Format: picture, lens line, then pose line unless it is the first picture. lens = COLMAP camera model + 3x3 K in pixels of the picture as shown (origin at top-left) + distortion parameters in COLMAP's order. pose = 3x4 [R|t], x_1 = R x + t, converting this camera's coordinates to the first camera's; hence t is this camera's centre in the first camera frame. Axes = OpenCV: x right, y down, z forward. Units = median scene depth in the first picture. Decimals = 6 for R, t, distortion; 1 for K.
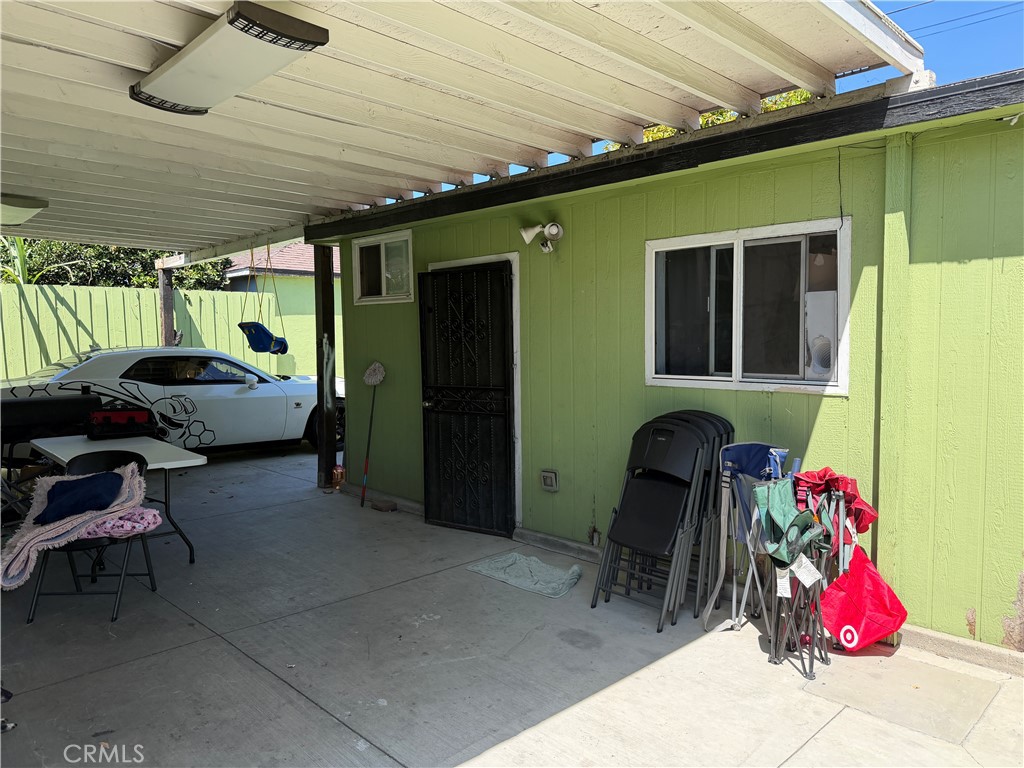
lens RADIAL K [[725.5, 0, 513.6], [0, 725.5, 380.7], [0, 0, 1]] dist [-0.007420, -0.003444]
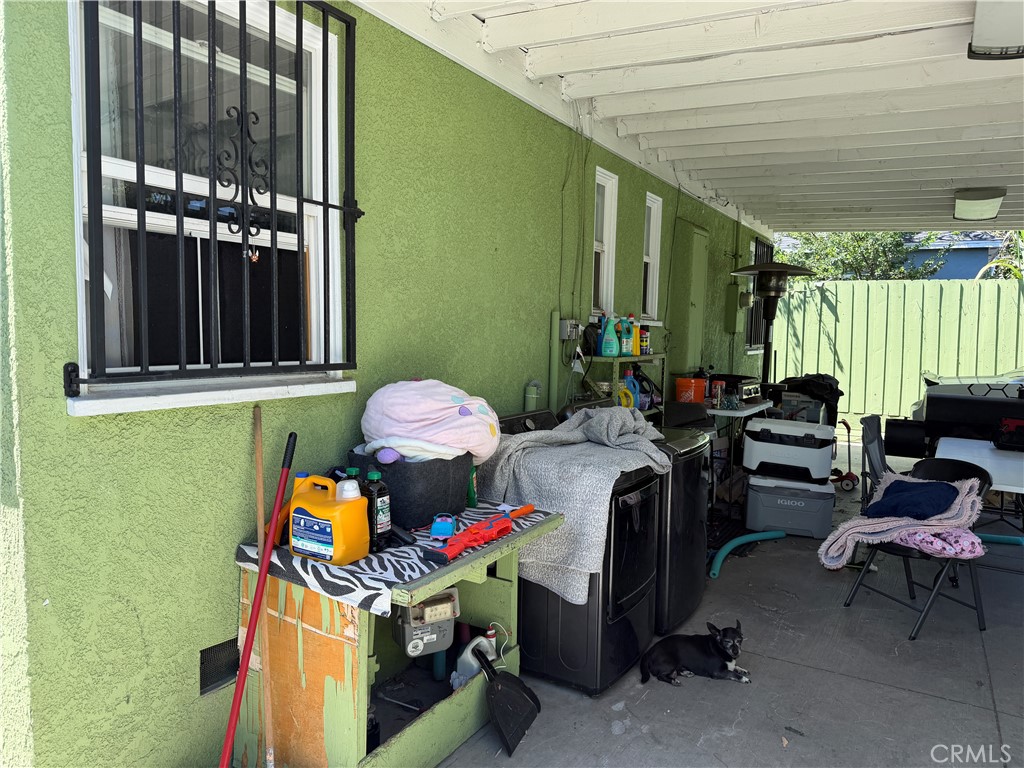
lens RADIAL K [[725.5, 0, 512.9], [0, 725.5, 389.1], [0, 0, 1]] dist [-0.007420, -0.003444]
pose [[0.271933, 0.102390, -0.956854, 0.163537], [-0.087627, 0.992827, 0.081337, -0.018589], [0.958318, 0.061728, 0.278954, 0.228187]]
